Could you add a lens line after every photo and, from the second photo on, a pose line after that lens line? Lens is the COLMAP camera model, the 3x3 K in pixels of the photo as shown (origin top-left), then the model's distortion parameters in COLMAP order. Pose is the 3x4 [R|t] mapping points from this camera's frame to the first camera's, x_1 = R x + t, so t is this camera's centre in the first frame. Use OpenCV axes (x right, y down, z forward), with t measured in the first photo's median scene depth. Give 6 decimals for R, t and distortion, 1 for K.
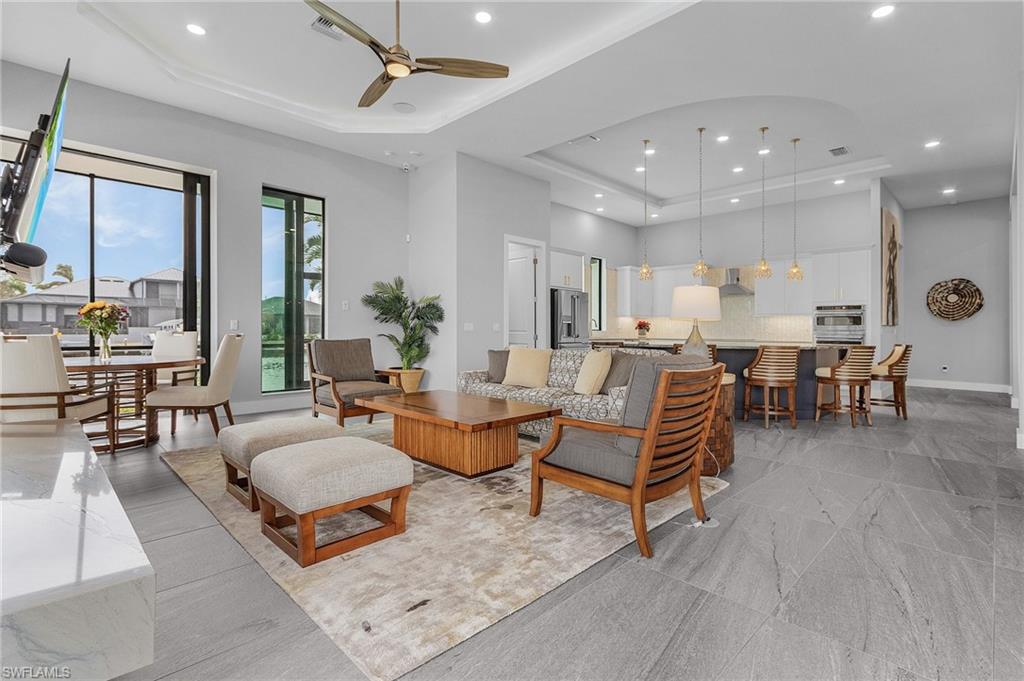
lens RADIAL K [[486.3, 0, 515.3], [0, 486.3, 322.3], [0, 0, 1]] dist [0.002723, -0.000533]
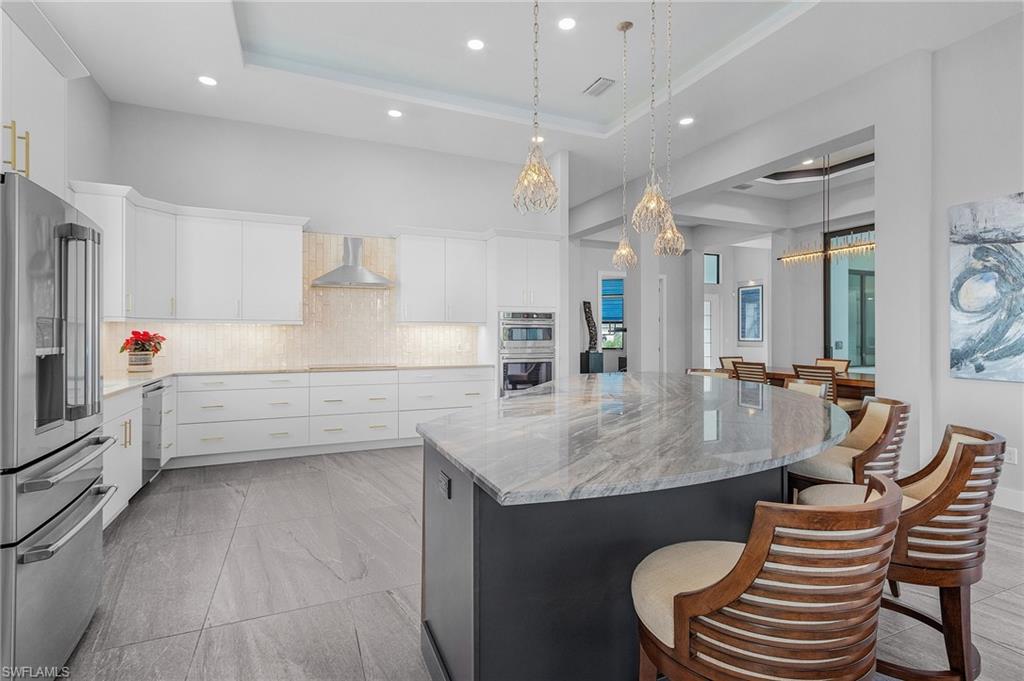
lens RADIAL K [[486.3, 0, 512.1], [0, 486.3, 334.5], [0, 0, 1]] dist [0.002723, -0.000533]
pose [[0.365074, -0.007775, 0.930946, -0.009624], [-0.012820, 0.999828, 0.013378, -0.010726], [-0.930890, -0.016819, 0.364912, 0.688687]]
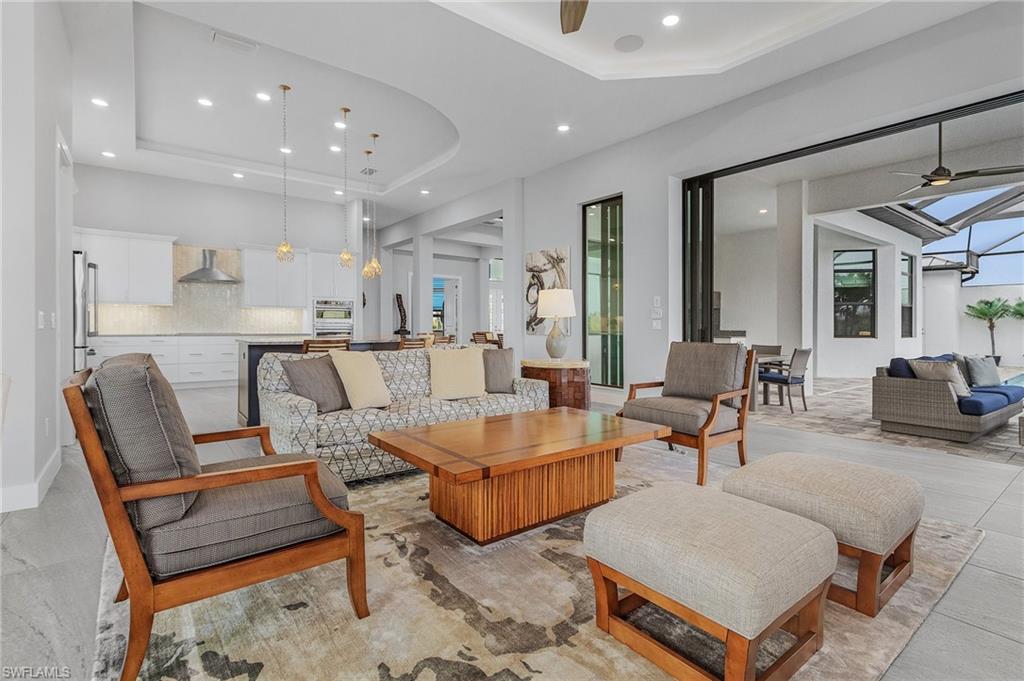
lens RADIAL K [[486.3, 0, 519.4], [0, 486.3, 325.6], [0, 0, 1]] dist [0.002723, -0.000533]
pose [[0.131364, -0.006874, 0.991310, -0.365589], [-0.020216, 0.999749, 0.009612, 0.003067], [-0.991128, -0.021303, 0.131192, 0.381758]]
